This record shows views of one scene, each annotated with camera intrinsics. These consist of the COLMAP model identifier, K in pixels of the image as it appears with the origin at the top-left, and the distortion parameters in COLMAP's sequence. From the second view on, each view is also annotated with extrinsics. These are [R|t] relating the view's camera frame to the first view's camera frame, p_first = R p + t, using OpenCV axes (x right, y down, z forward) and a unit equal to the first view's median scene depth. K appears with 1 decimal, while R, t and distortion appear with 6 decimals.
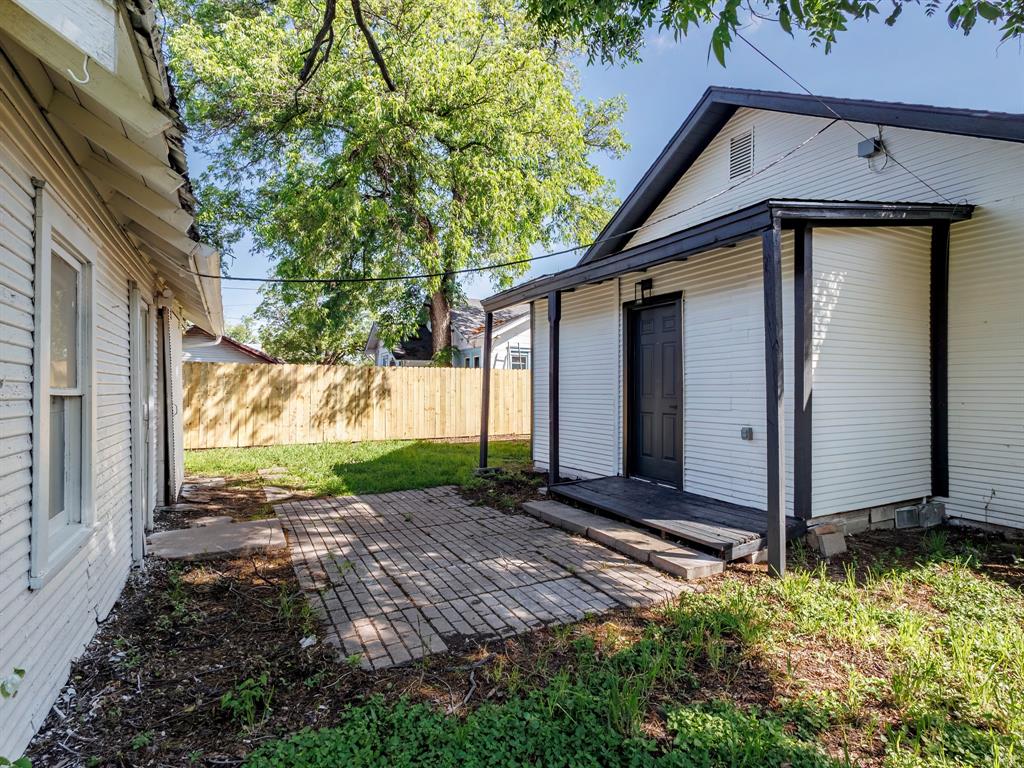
lens RADIAL K [[528.3, 0, 511.6], [0, 528.3, 386.2], [0, 0, 1]] dist [0.011381, -0.002189]
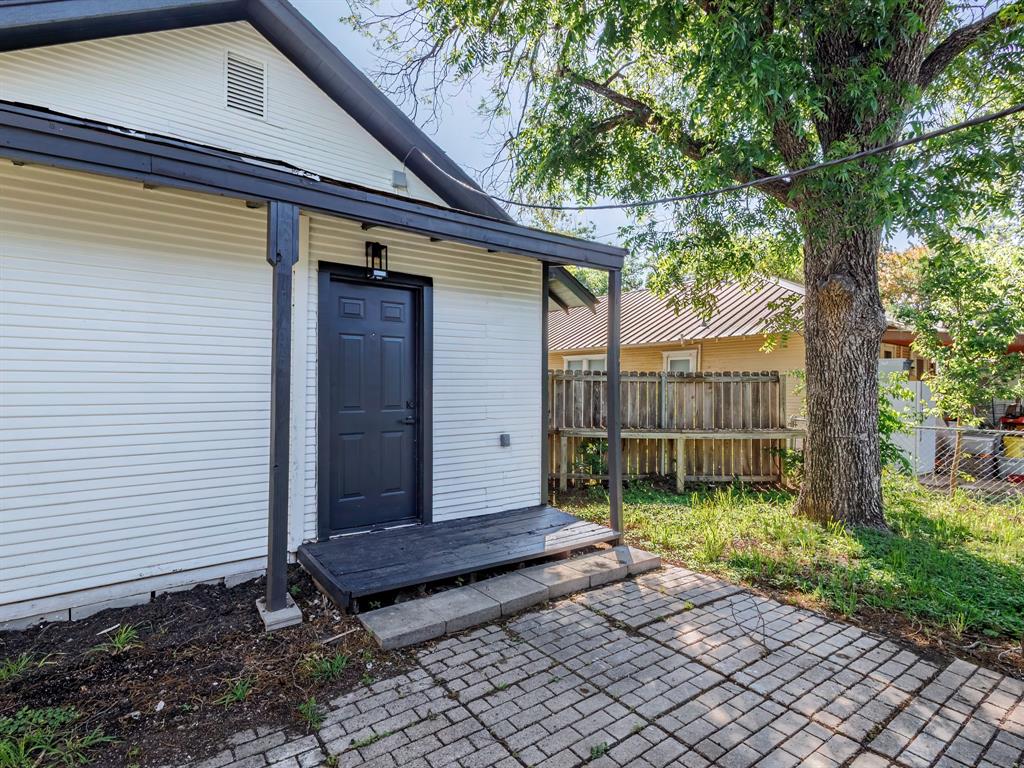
lens RADIAL K [[528.3, 0, 513.5], [0, 528.3, 383.2], [0, 0, 1]] dist [0.011381, -0.002189]
pose [[-0.149553, 0.006592, 0.988732, -0.663348], [-0.003638, 0.999967, -0.007218, -0.015780], [-0.988747, -0.004677, -0.149524, 1.314384]]
